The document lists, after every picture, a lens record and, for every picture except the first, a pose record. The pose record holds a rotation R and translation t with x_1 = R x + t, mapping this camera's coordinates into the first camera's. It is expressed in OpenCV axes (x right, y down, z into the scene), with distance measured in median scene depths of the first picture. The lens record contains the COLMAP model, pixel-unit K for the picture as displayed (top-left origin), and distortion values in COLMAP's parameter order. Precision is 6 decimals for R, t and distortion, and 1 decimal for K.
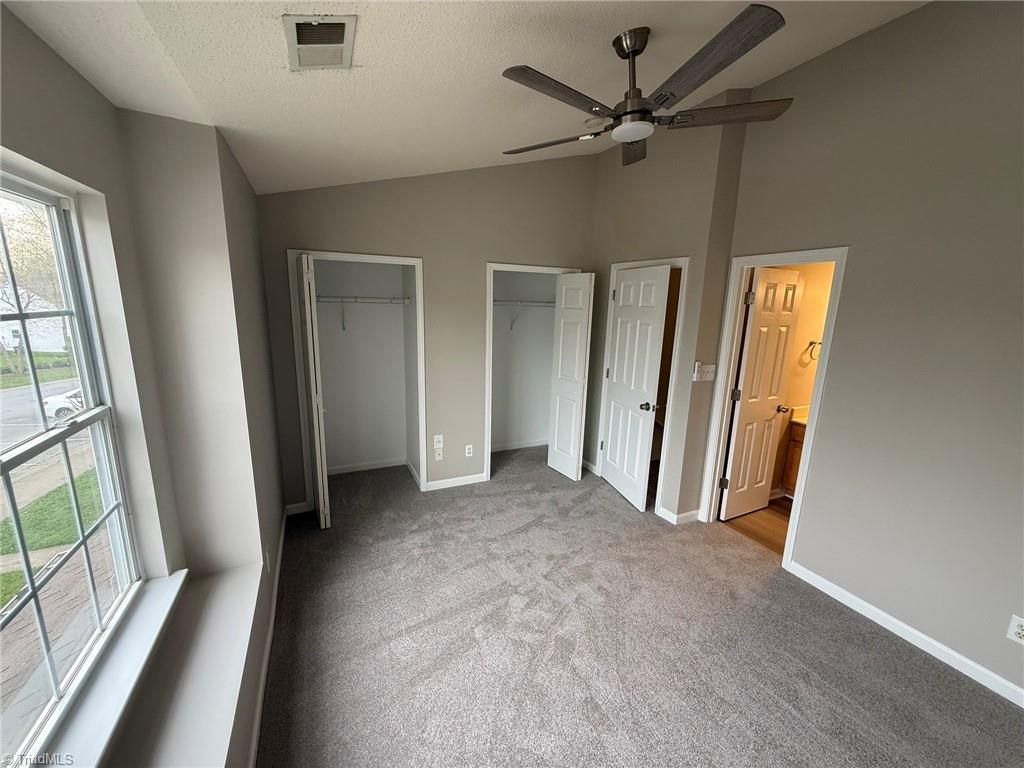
lens RADIAL K [[407.6, 0, 512.0], [0, 407.6, 384.0], [0, 0, 1]] dist [0.000661, -0.000296]
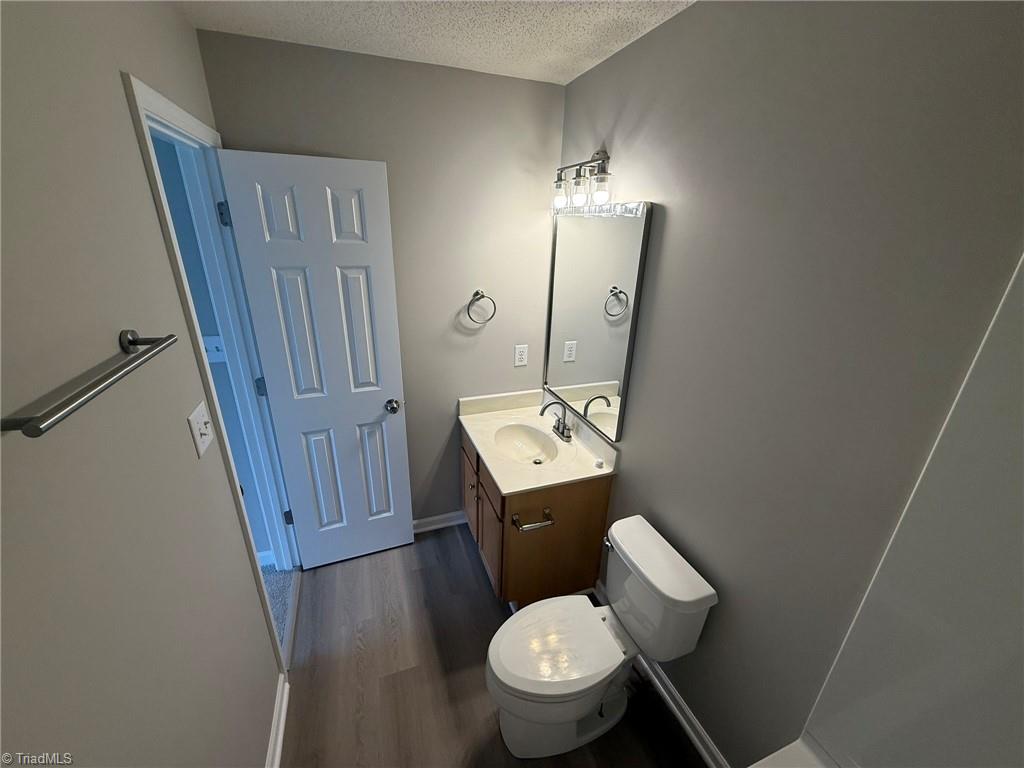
lens RADIAL K [[407.6, 0, 512.0], [0, 407.6, 384.0], [0, 0, 1]] dist [0.000661, -0.000296]
pose [[0.997026, 0.026682, -0.072299, 0.834421], [-0.014325, 0.985967, 0.166325, -0.072212], [0.075722, -0.164795, 0.983417, 0.394065]]
